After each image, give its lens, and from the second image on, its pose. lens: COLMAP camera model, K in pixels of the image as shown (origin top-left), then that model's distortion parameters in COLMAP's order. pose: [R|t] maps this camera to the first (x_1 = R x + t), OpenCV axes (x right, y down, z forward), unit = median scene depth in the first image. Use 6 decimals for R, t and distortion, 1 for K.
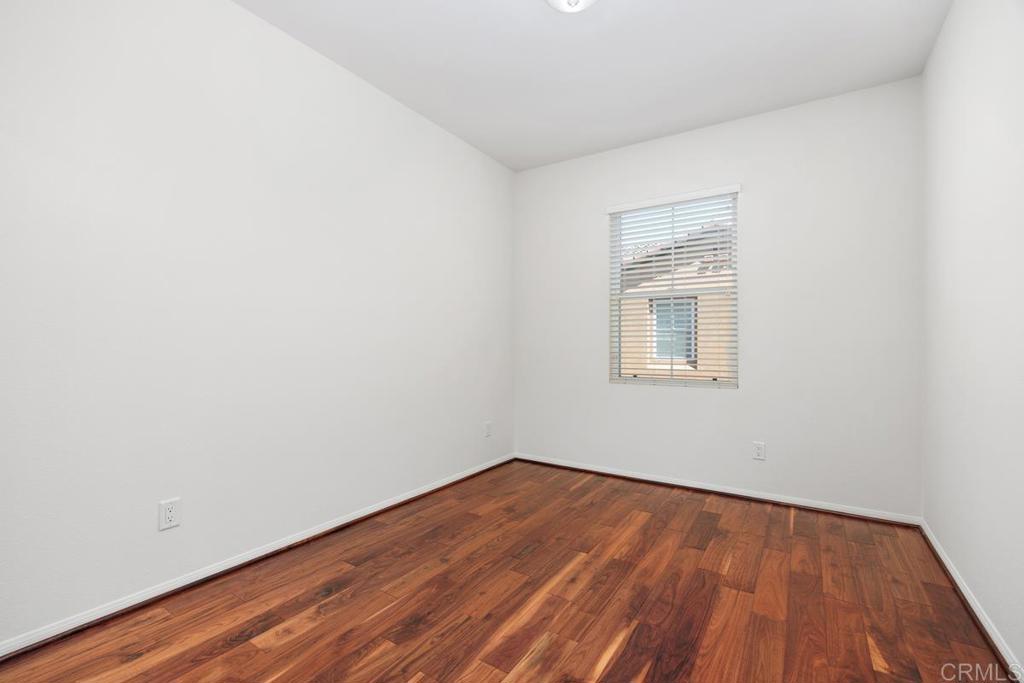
lens RADIAL K [[440.4, 0, 509.1], [0, 440.4, 345.1], [0, 0, 1]] dist [-0.009987, -0.000034]
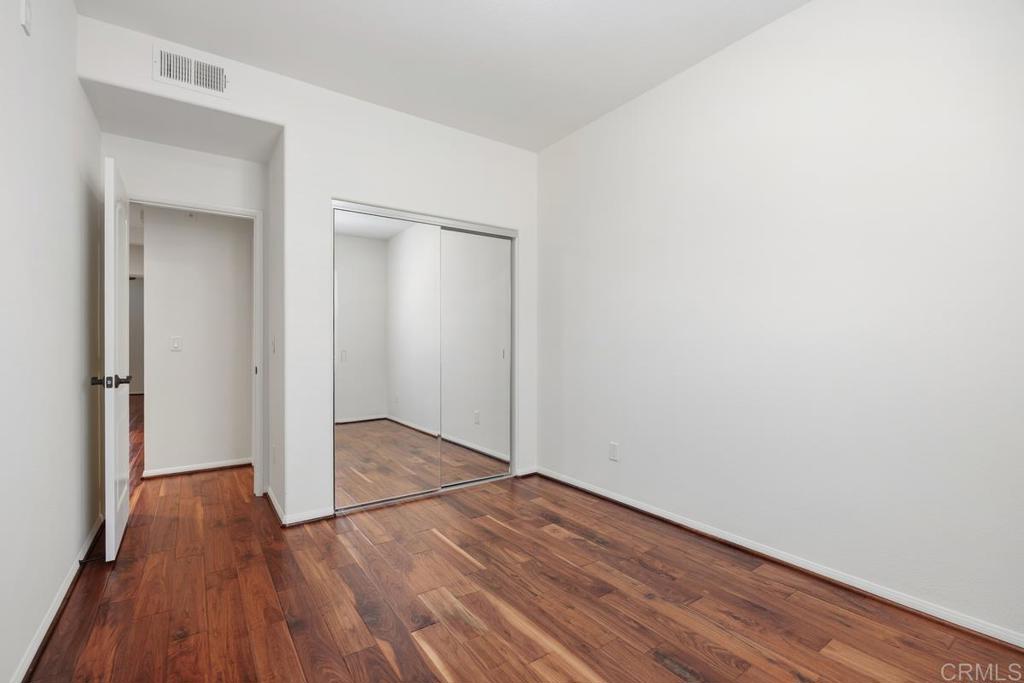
lens RADIAL K [[440.4, 0, 509.1], [0, 440.4, 345.1], [0, 0, 1]] dist [-0.009987, -0.000034]
pose [[-0.350234, -0.002903, -0.936658, 0.860083], [-0.001652, 0.999996, -0.002482, -0.003184], [0.936661, 0.000678, -0.350237, 1.176141]]
